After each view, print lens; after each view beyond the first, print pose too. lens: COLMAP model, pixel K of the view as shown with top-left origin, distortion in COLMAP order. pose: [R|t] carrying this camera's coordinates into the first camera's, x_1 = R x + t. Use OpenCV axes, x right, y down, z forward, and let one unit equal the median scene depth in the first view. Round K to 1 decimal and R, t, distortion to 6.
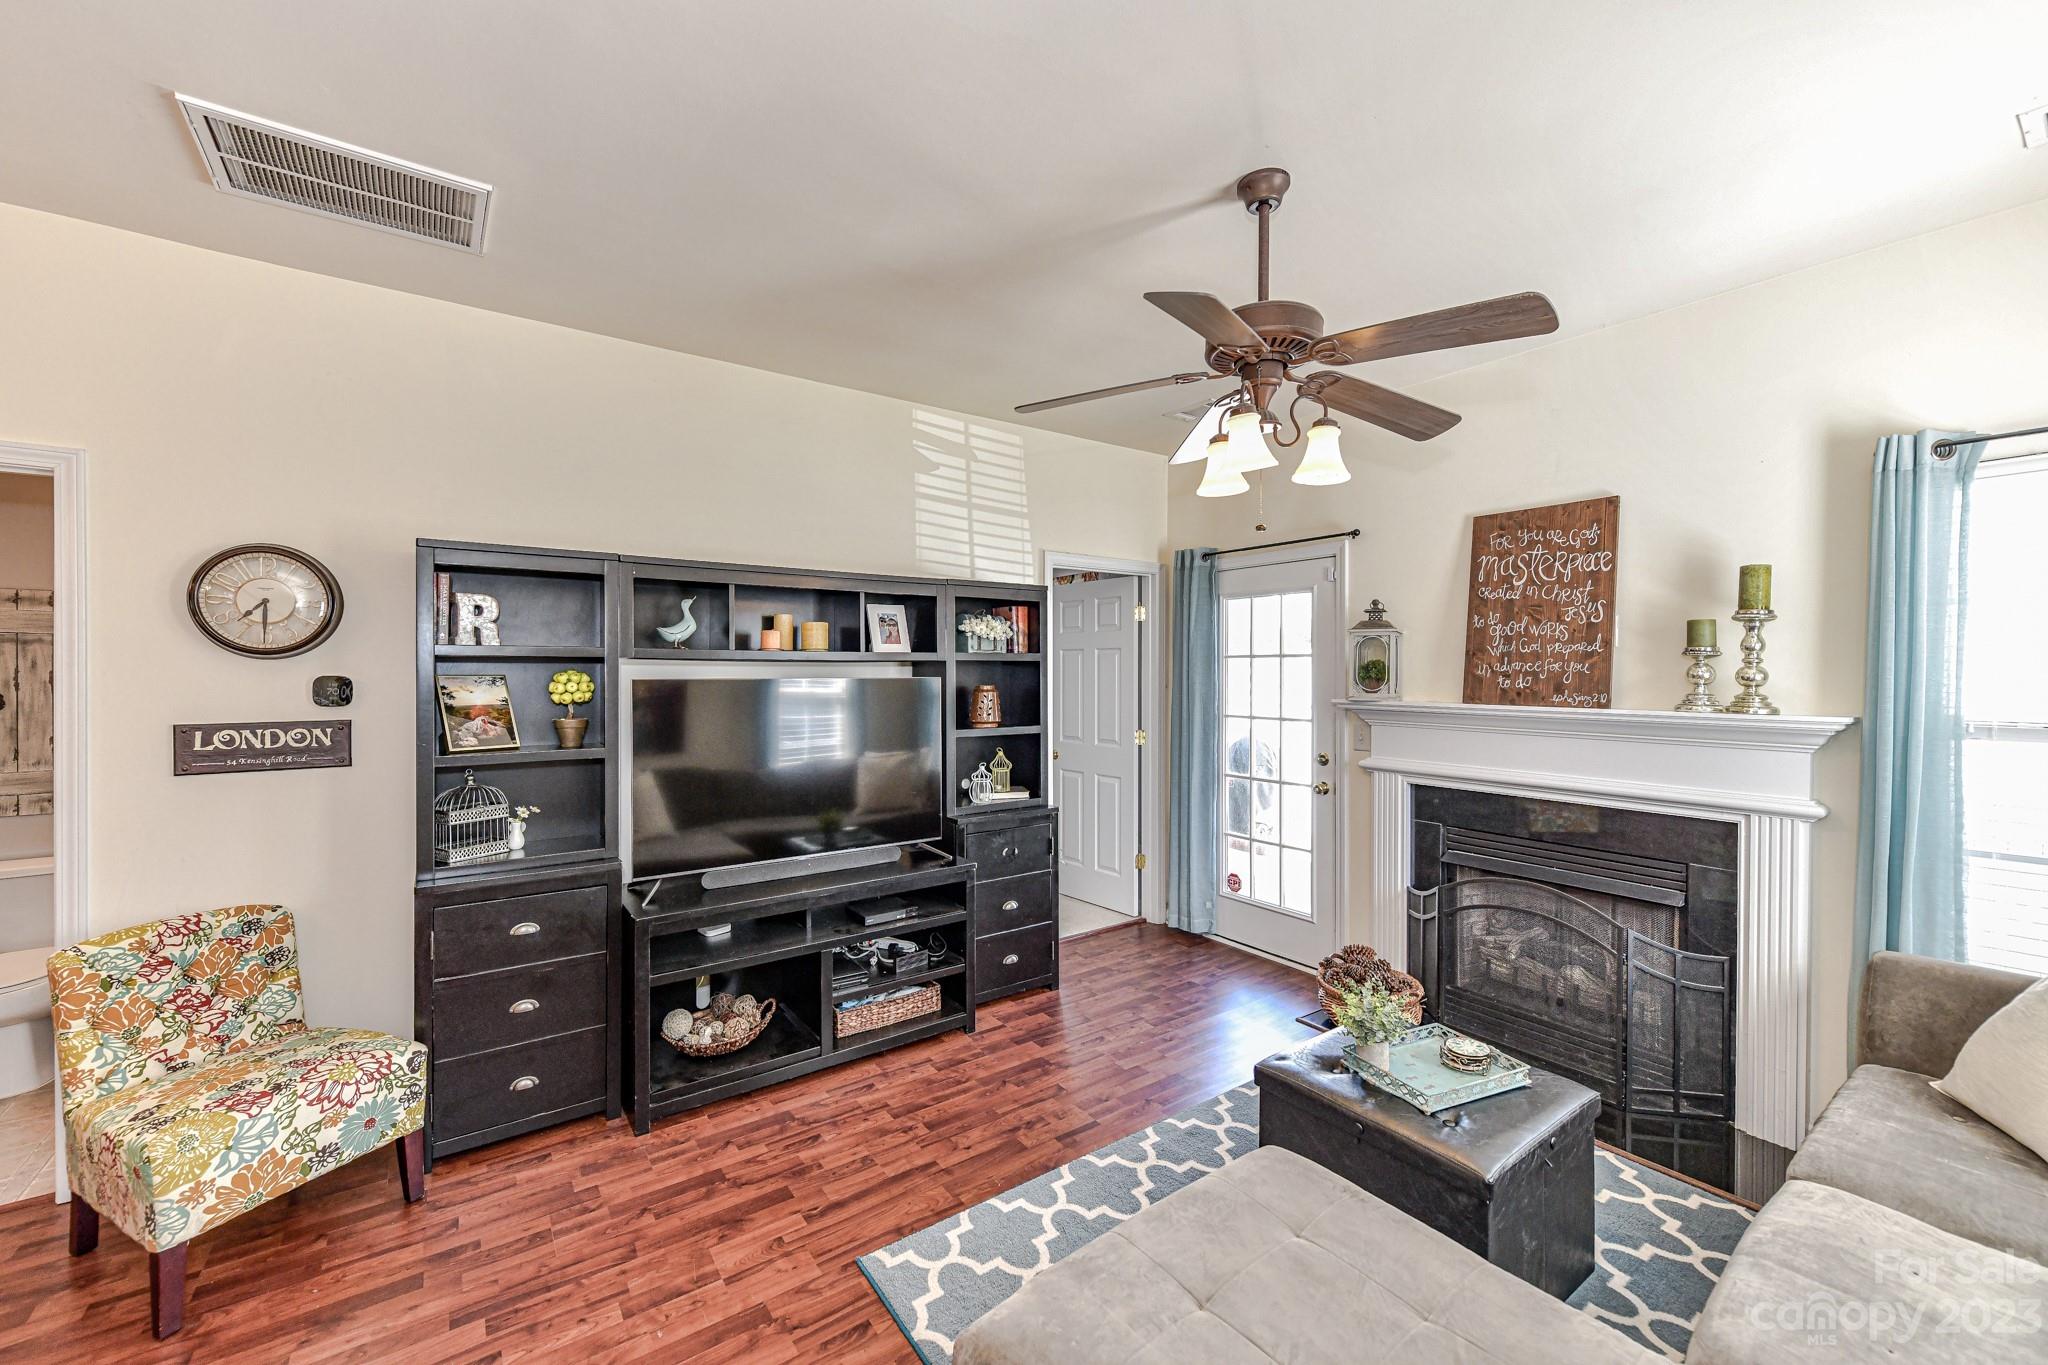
lens RADIAL K [[818.4, 0, 1003.4], [0, 818.4, 673.4], [0, 0, 1]] dist [0.003663, -0.001939]
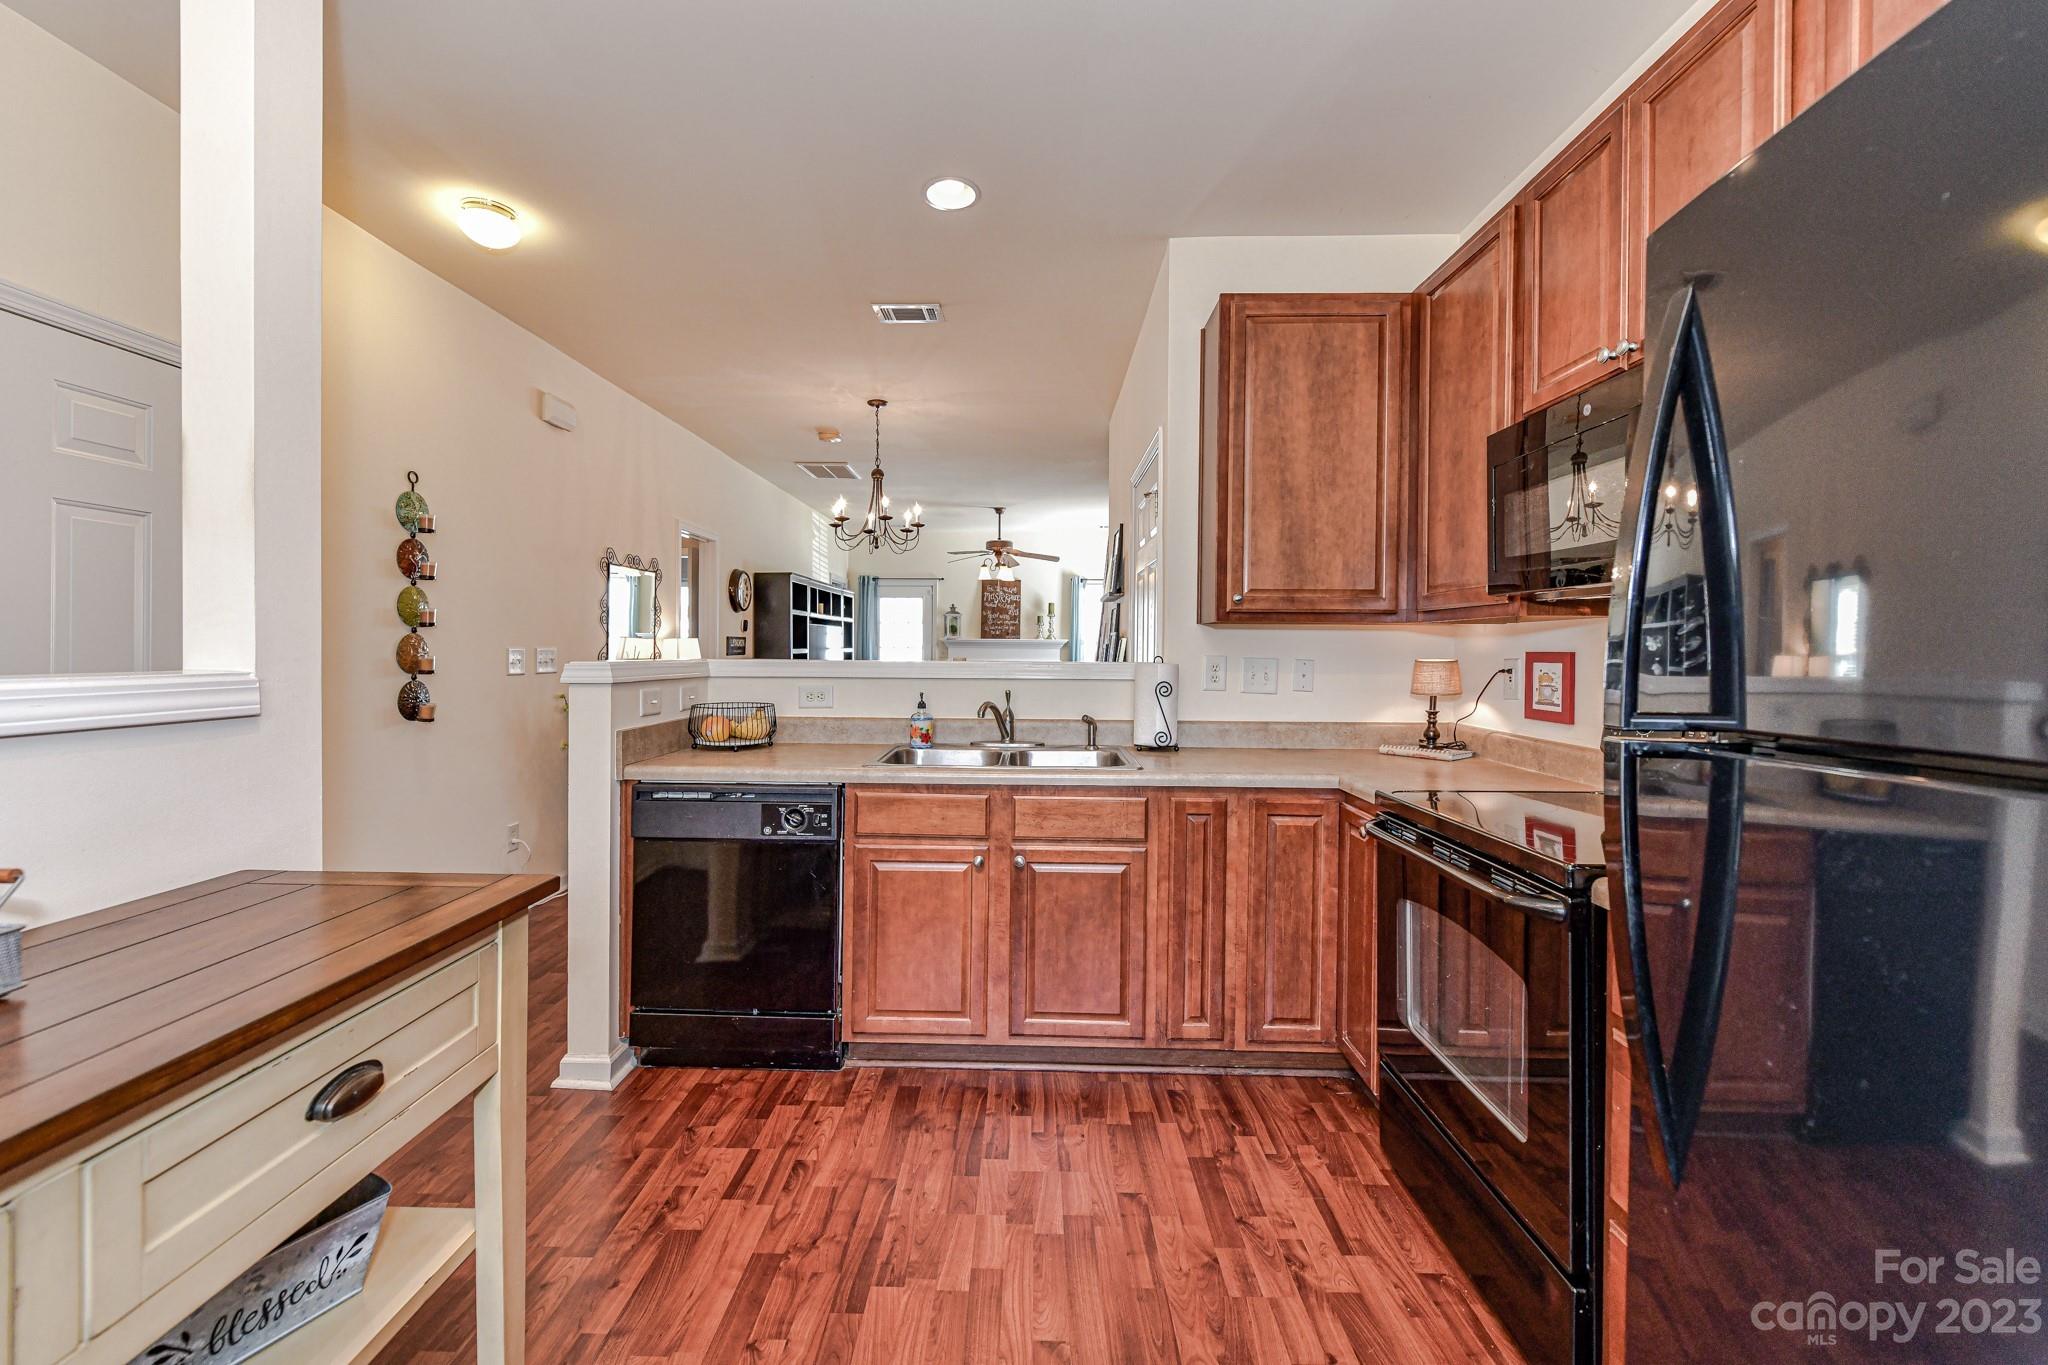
lens RADIAL K [[818.4, 0, 1033.6], [0, 818.4, 661.0], [0, 0, 1]] dist [0.003663, -0.001939]
pose [[0.578268, -0.010663, 0.815778, -2.017190], [-0.002779, 0.999883, 0.015040, 0.078764], [-0.815842, -0.010964, 0.578170, -1.056195]]
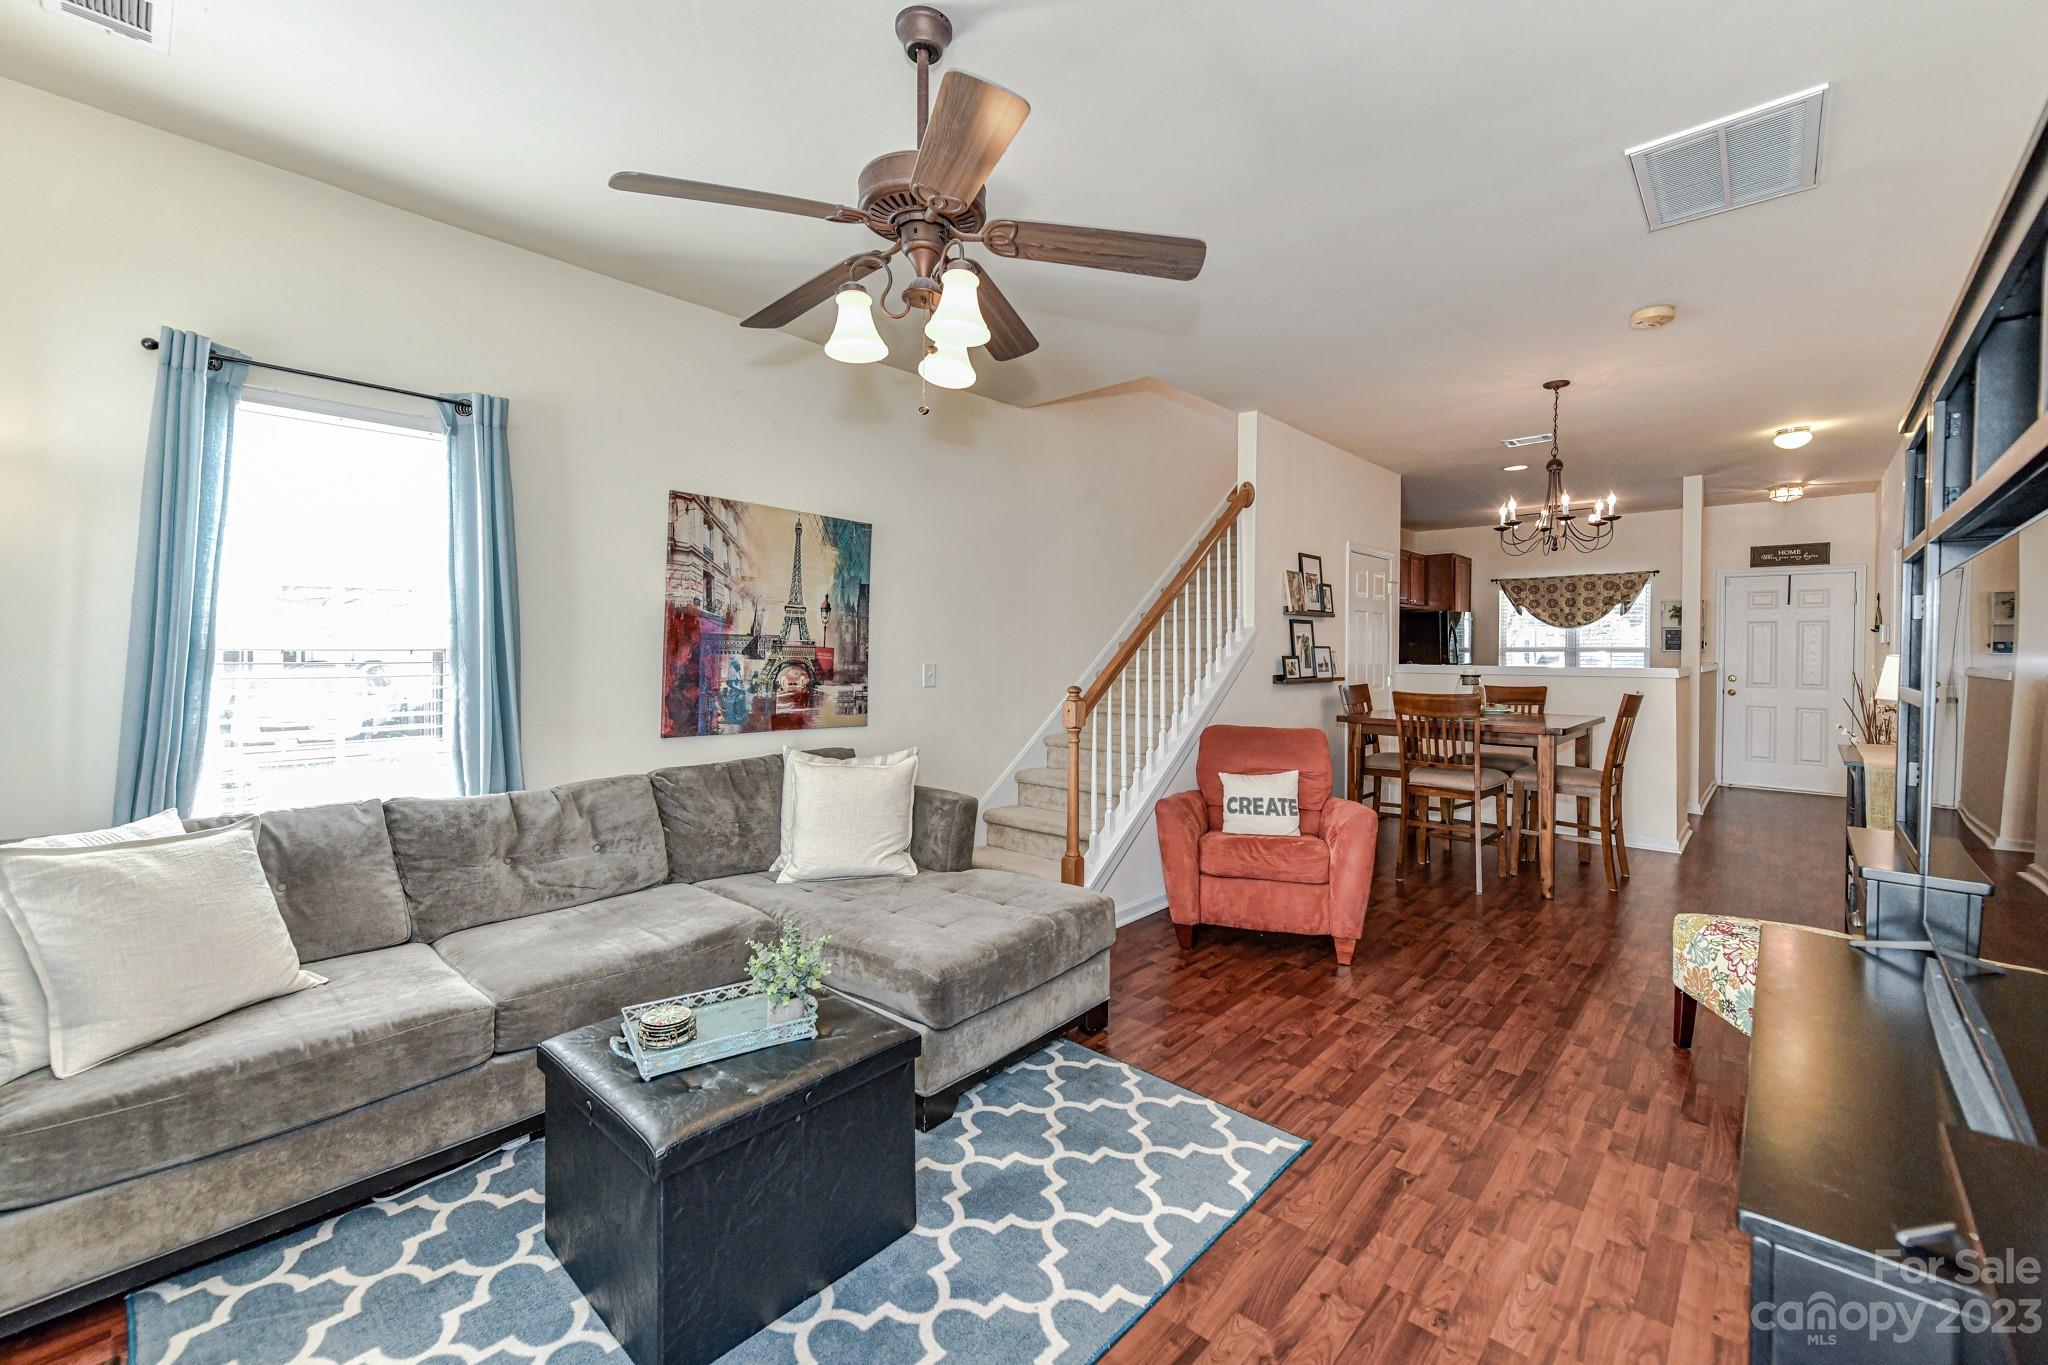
lens RADIAL K [[818.4, 0, 1030.2], [0, 818.4, 664.1], [0, 0, 1]] dist [0.003663, -0.001939]
pose [[-0.976791, -0.002942, -0.214175, 0.265530], [-0.007712, 0.999740, 0.021439, 0.054474], [0.214057, 0.022593, -0.976560, 1.288724]]
